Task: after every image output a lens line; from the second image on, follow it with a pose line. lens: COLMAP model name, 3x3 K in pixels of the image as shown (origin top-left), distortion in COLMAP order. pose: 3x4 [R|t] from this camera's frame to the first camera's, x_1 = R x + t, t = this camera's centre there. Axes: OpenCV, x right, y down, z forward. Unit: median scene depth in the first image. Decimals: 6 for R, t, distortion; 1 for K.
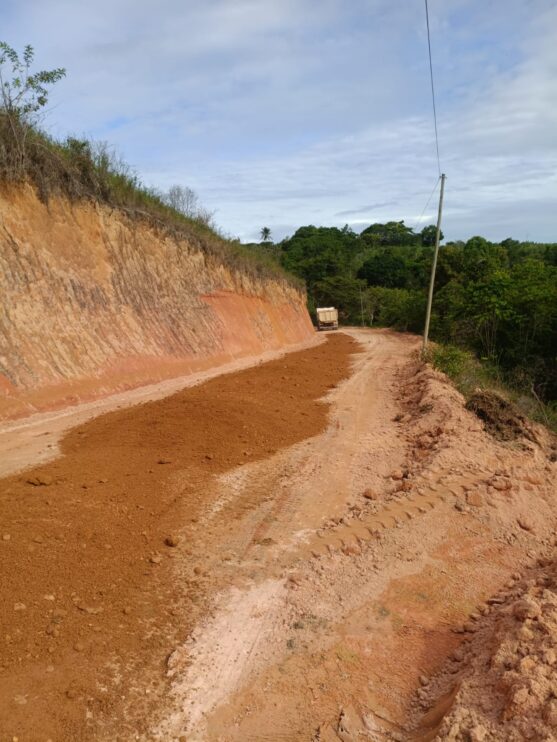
lens RADIAL K [[542.7, 0, 278.5], [0, 542.7, 371.0], [0, 0, 1]] dist [0.003905, -0.062301]
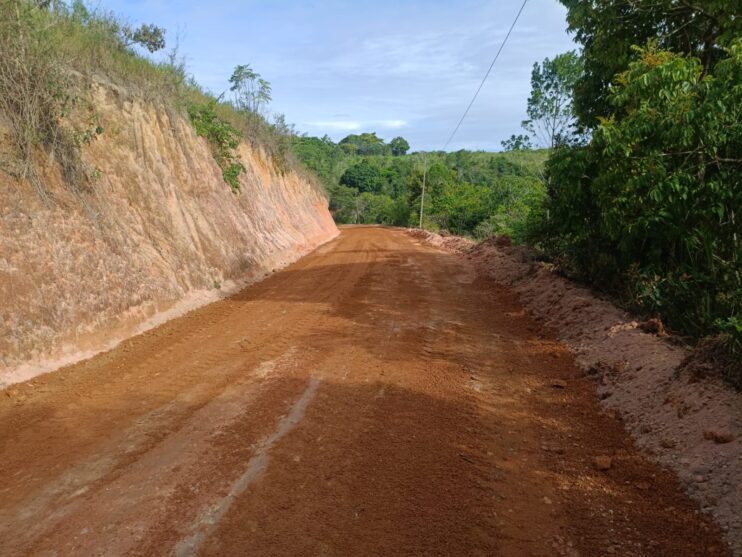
lens RADIAL K [[542.7, 0, 371.0], [0, 542.7, 278.5], [0, 0, 1]] dist [0.003905, -0.062301]
pose [[0.974553, -0.038122, 0.220891, -0.049935], [0.035542, 0.999246, 0.015644, 0.014540], [-0.221321, -0.007395, 0.975173, -0.135380]]
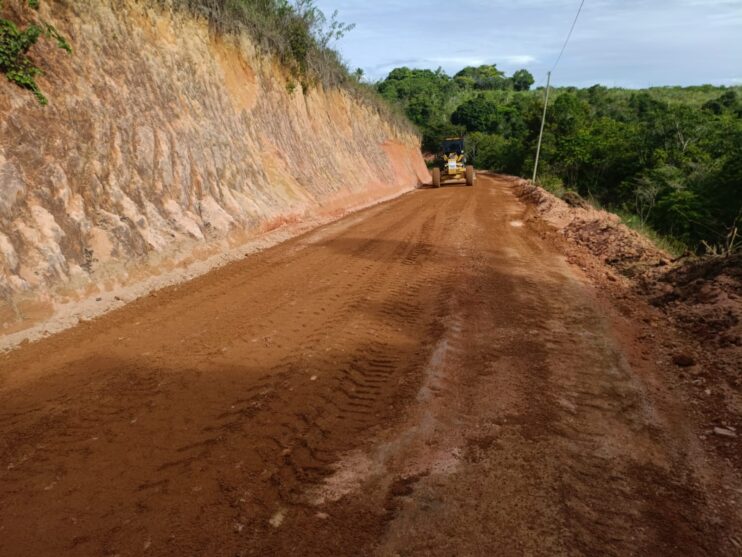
lens RADIAL K [[542.7, 0, 371.0], [0, 542.7, 278.5], [0, 0, 1]] dist [0.003905, -0.062301]
pose [[0.999779, 0.007990, 0.019459, -0.024287], [-0.010234, 0.992948, 0.118109, 0.006169], [-0.018378, -0.118282, 0.992810, -0.063562]]
